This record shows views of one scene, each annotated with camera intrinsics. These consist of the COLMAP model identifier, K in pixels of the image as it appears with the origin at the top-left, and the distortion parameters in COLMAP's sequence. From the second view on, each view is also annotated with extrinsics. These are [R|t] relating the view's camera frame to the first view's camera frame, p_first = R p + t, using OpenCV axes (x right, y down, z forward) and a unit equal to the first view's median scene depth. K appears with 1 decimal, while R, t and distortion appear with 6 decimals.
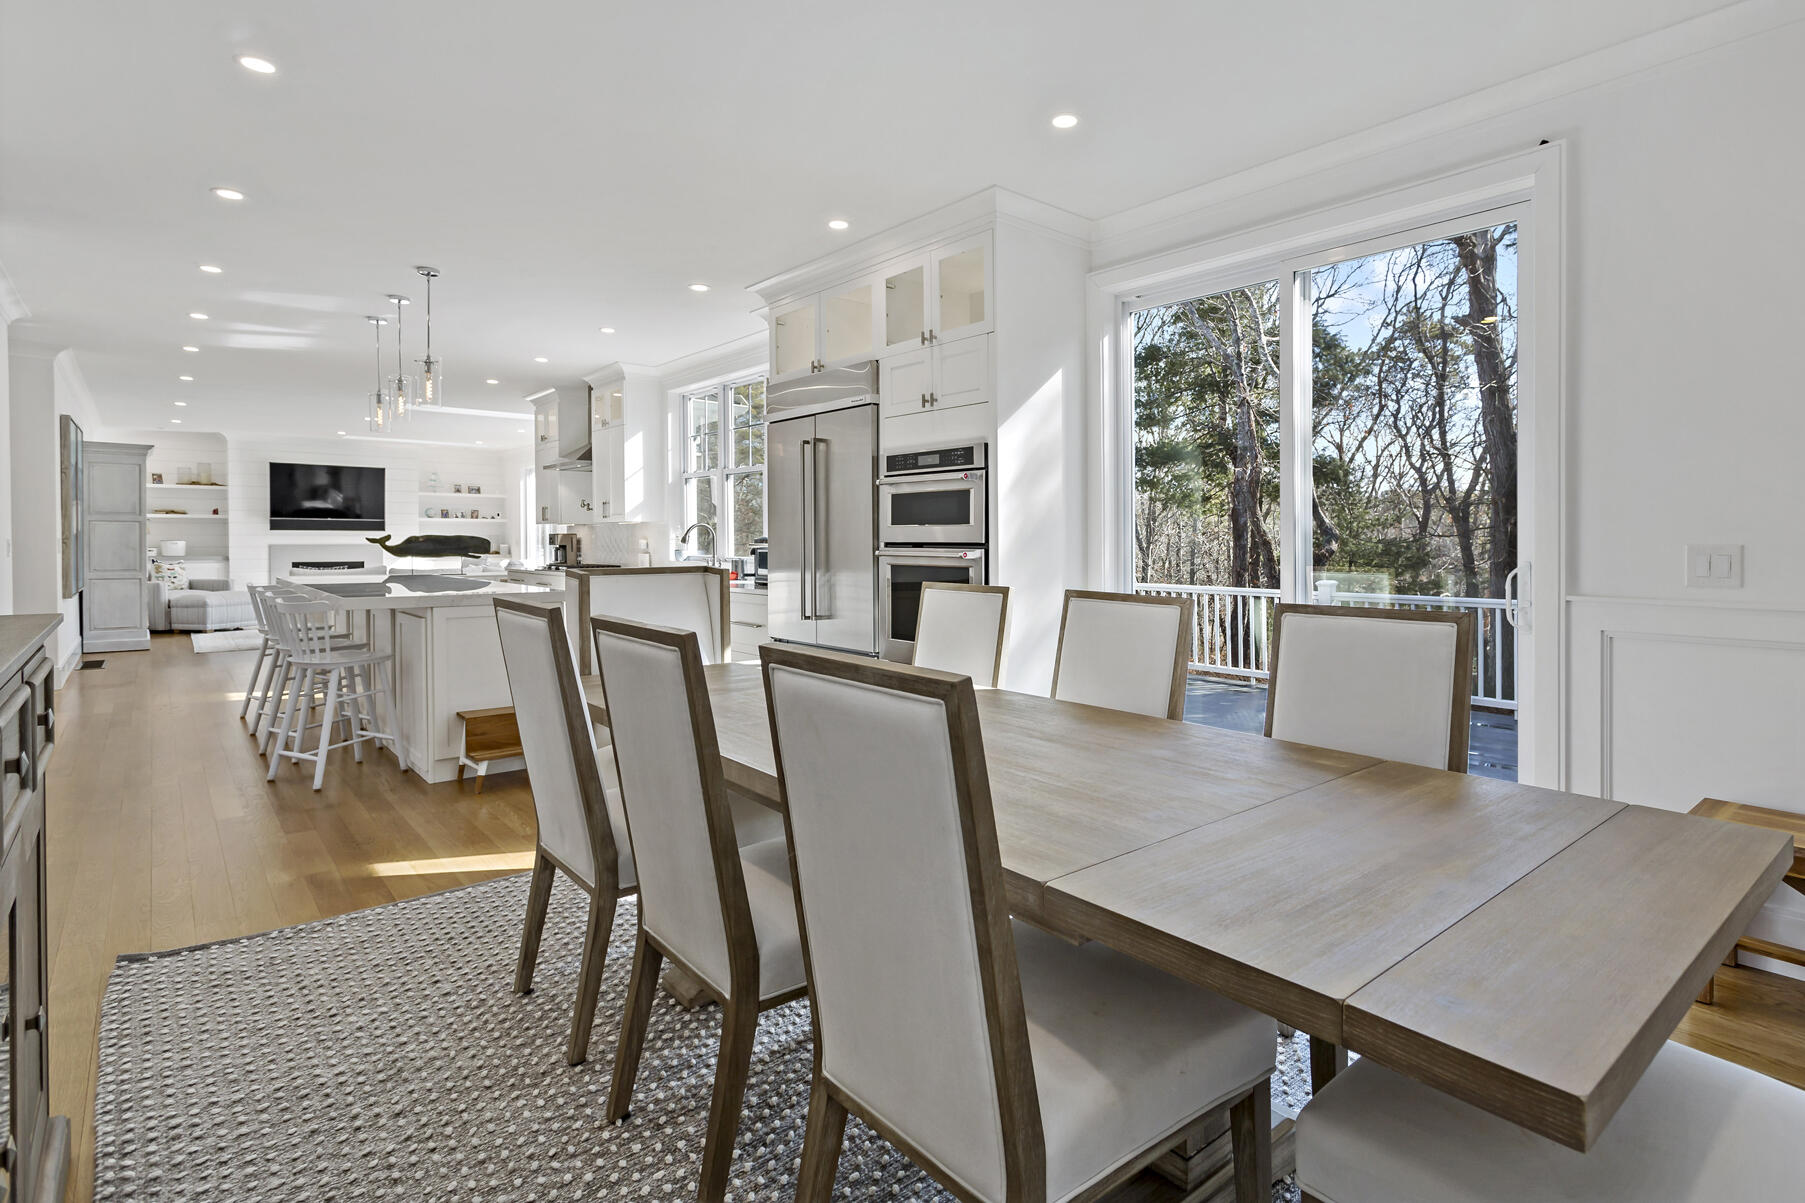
lens RADIAL K [[889.3, 0, 935.8], [0, 889.3, 535.7], [0, 0, 1]] dist [0.000590, 0.002059]
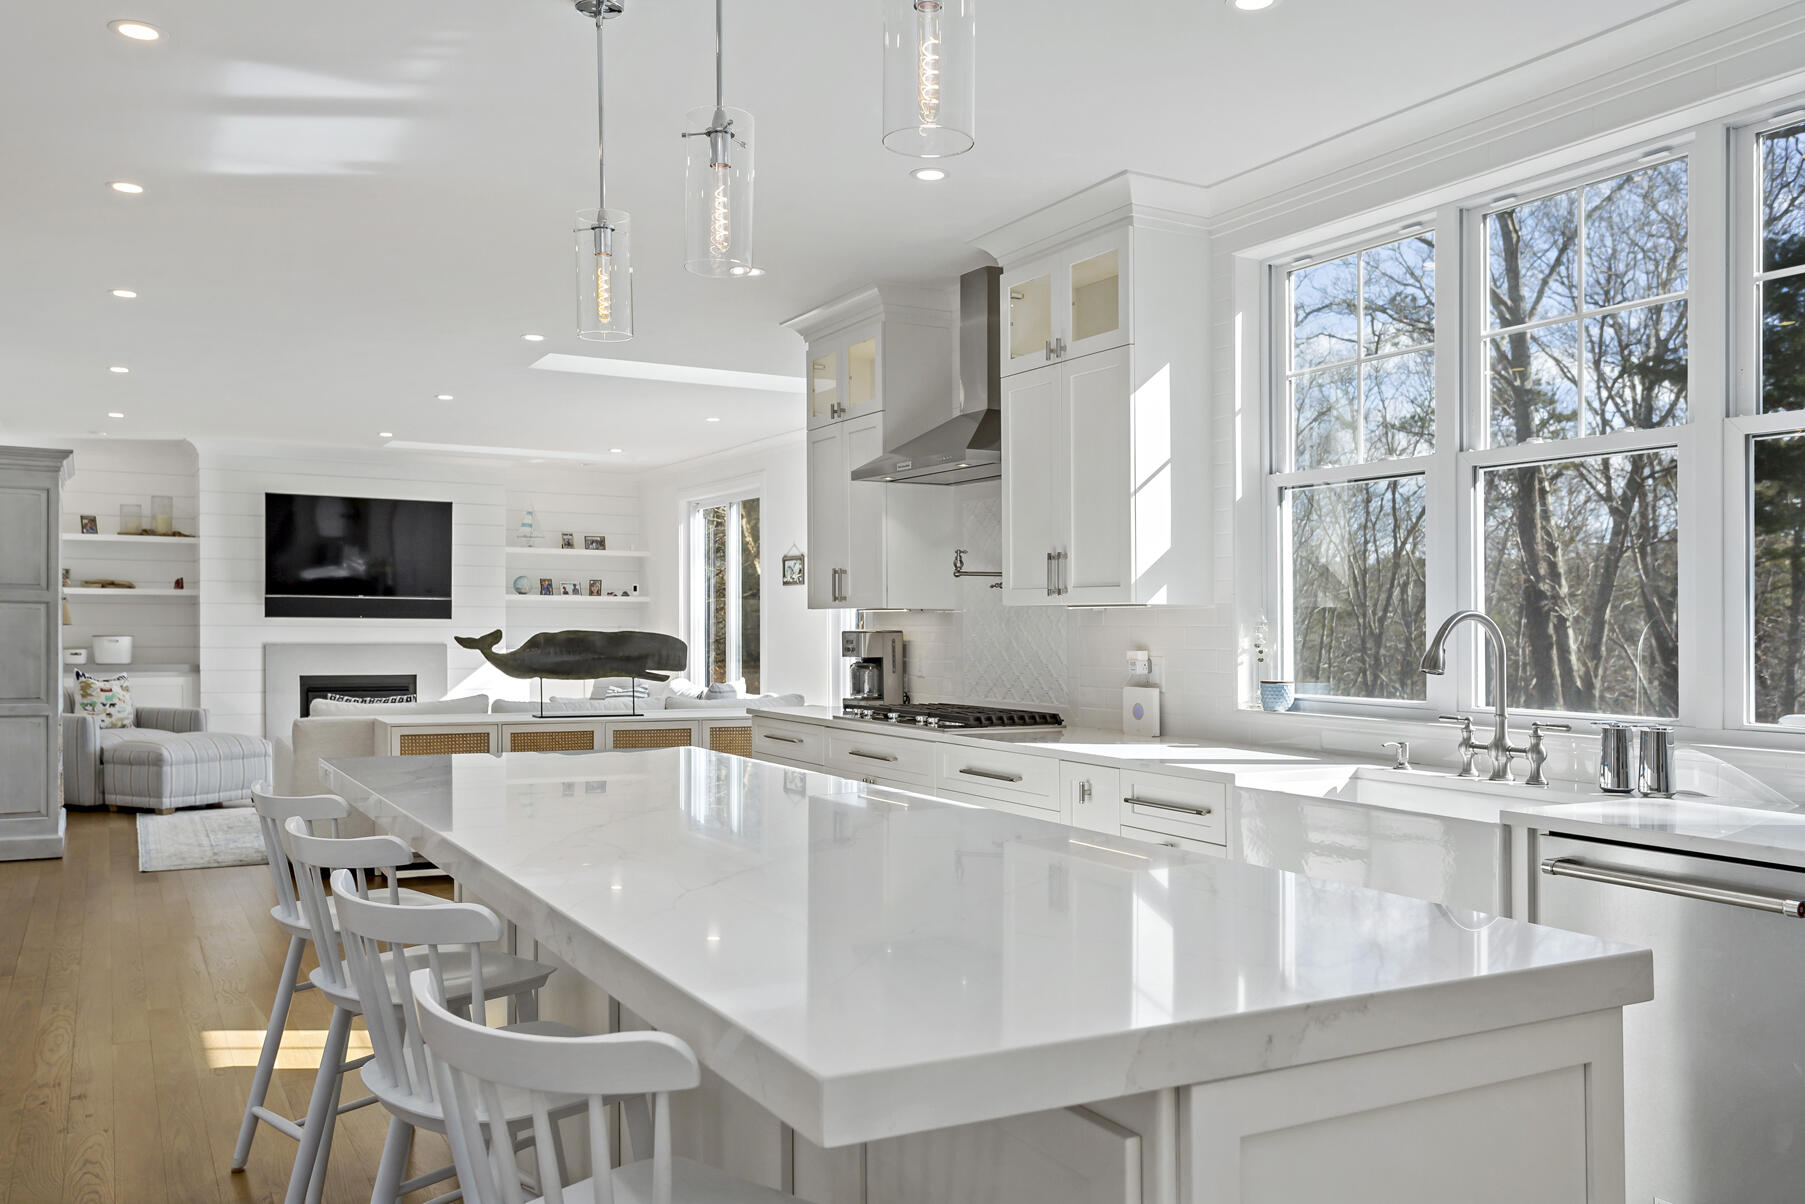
lens RADIAL K [[1425.7, 0, 887.1], [0, 1425.7, 606.5], [0, 0, 1]] dist [0.019909, 0.007411]
pose [[0.975460, 0.000579, -0.220174, -0.204368], [-0.002916, 0.999943, -0.010291, -0.005518], [0.220155, 0.010681, 0.975406, 0.254001]]
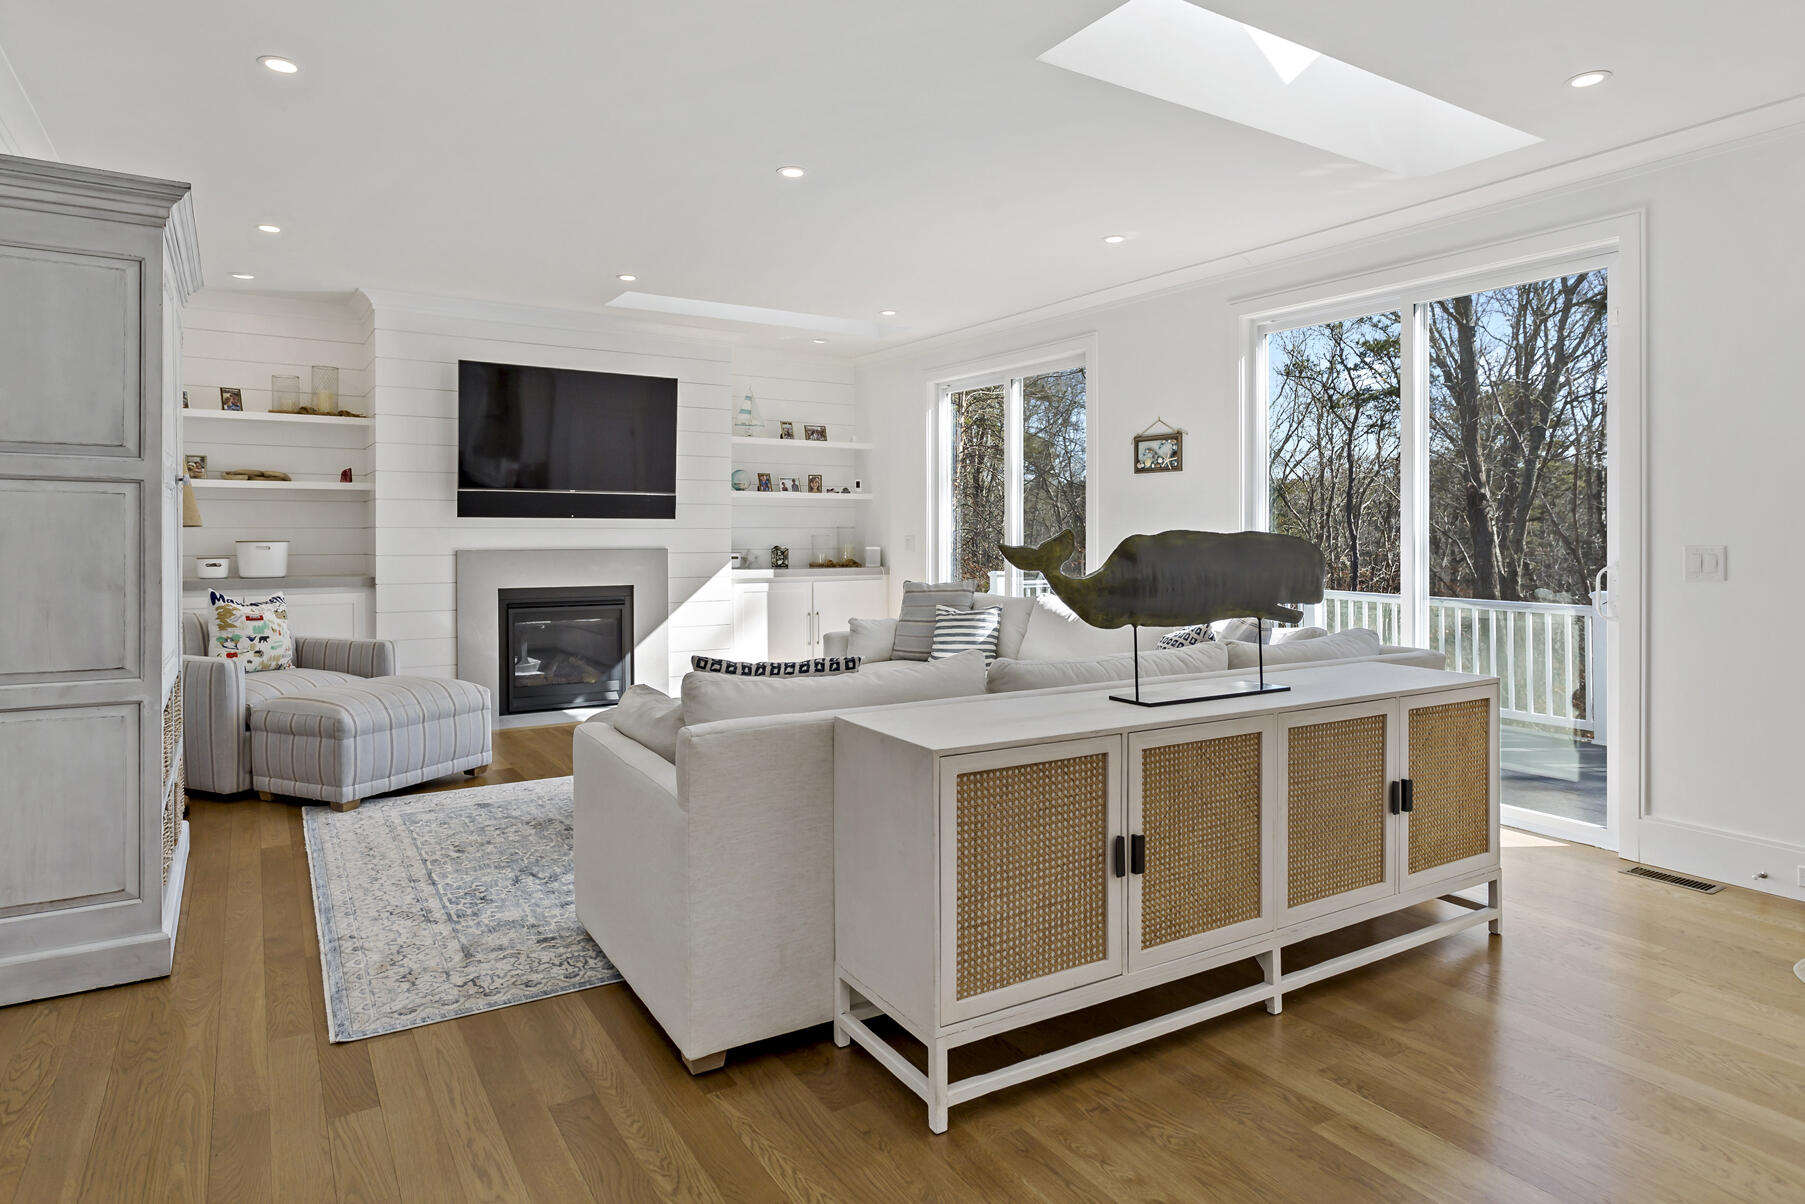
lens RADIAL K [[1035.3, 0, 900.9], [0, 1035.3, 506.6], [0, 0, 1]] dist [-0.001603, 0.001547]
pose [[0.987129, -0.004944, -0.159849, -0.510493], [0.002327, 0.999860, -0.016552, -0.002696], [0.159908, 0.015967, 0.987003, 0.601710]]
